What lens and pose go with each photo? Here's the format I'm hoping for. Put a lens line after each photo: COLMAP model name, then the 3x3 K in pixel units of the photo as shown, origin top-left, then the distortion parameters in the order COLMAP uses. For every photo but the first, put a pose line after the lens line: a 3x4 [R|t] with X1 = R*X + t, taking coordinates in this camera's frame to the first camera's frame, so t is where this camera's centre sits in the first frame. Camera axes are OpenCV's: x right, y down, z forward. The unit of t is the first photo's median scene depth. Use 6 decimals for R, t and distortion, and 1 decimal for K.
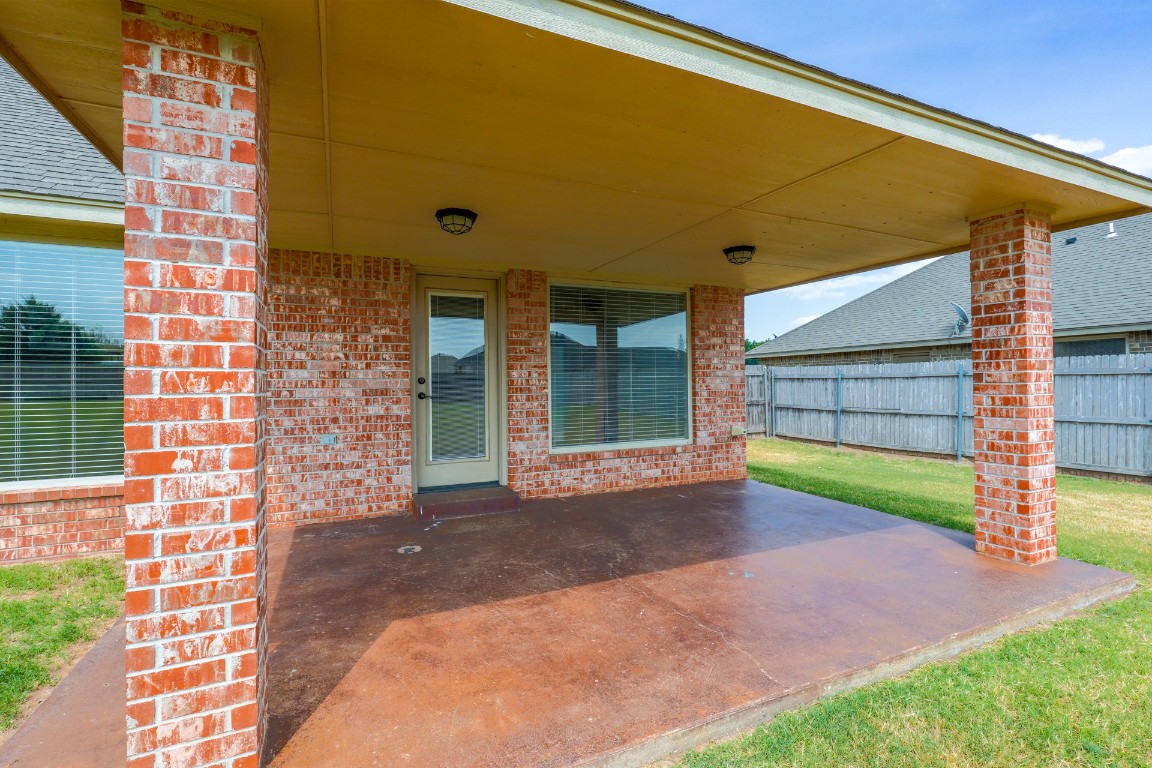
lens RADIAL K [[526.7, 0, 571.9], [0, 526.7, 381.8], [0, 0, 1]] dist [0.000303, 0.000860]
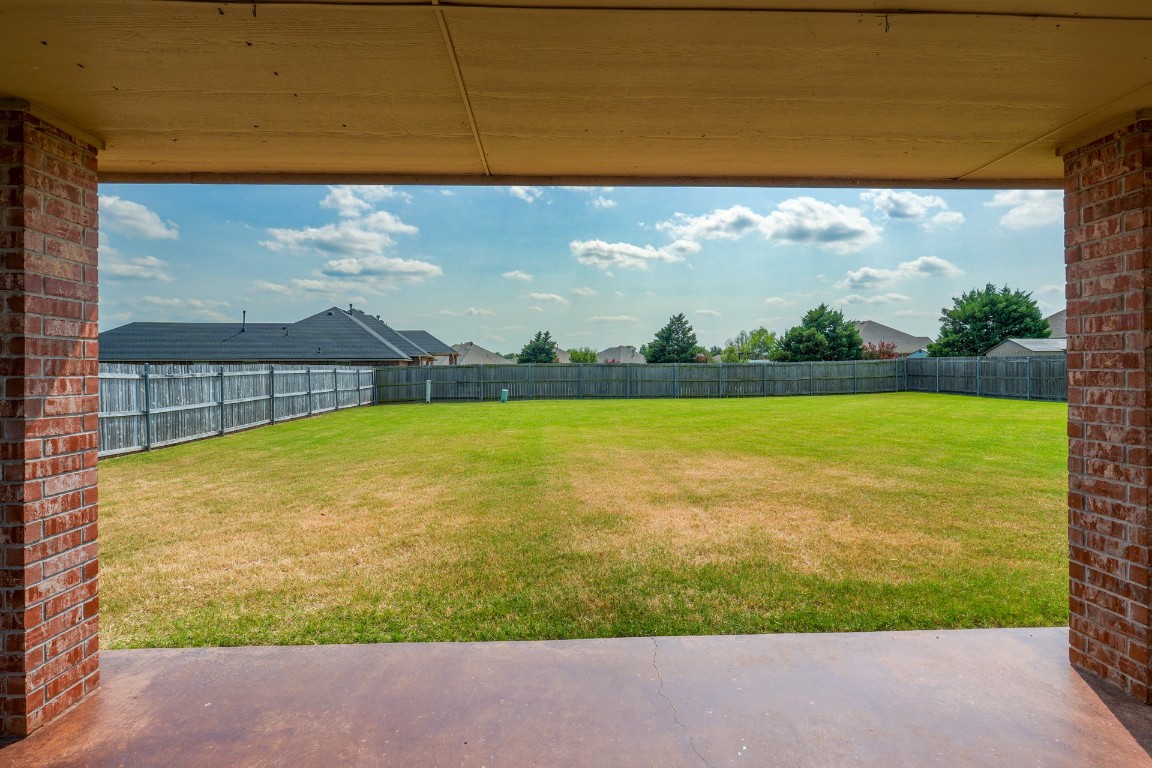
lens RADIAL K [[526.7, 0, 576.7], [0, 526.7, 377.5], [0, 0, 1]] dist [0.000303, 0.000860]
pose [[-0.926205, 0.013501, 0.376778, 0.040543], [0.014077, 0.999900, -0.001225, -0.023471], [-0.376757, 0.004170, -0.926303, 1.004603]]
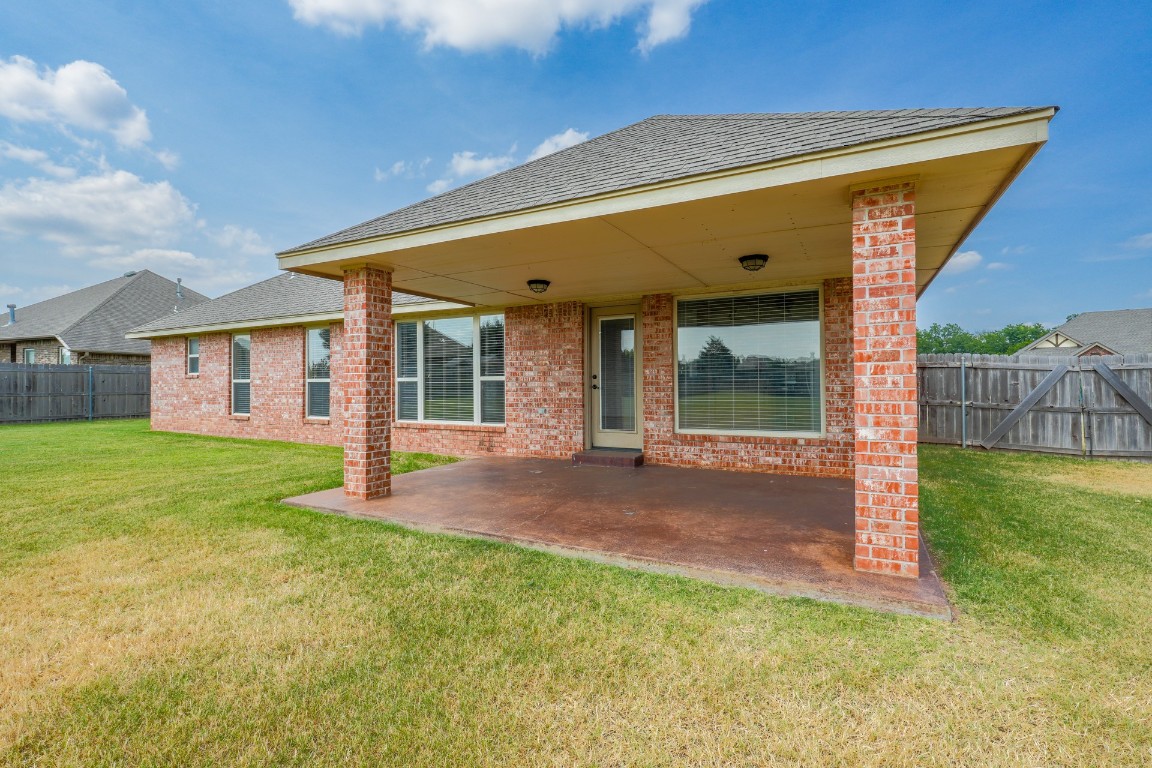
lens RADIAL K [[526.7, 0, 575.8], [0, 526.7, 383.9], [0, 0, 1]] dist [0.000303, 0.000860]
pose [[0.611738, 0.004262, -0.791049, 0.949075], [0.002402, 0.999971, 0.007245, 0.007376], [0.791057, -0.006332, 0.611710, 0.018057]]
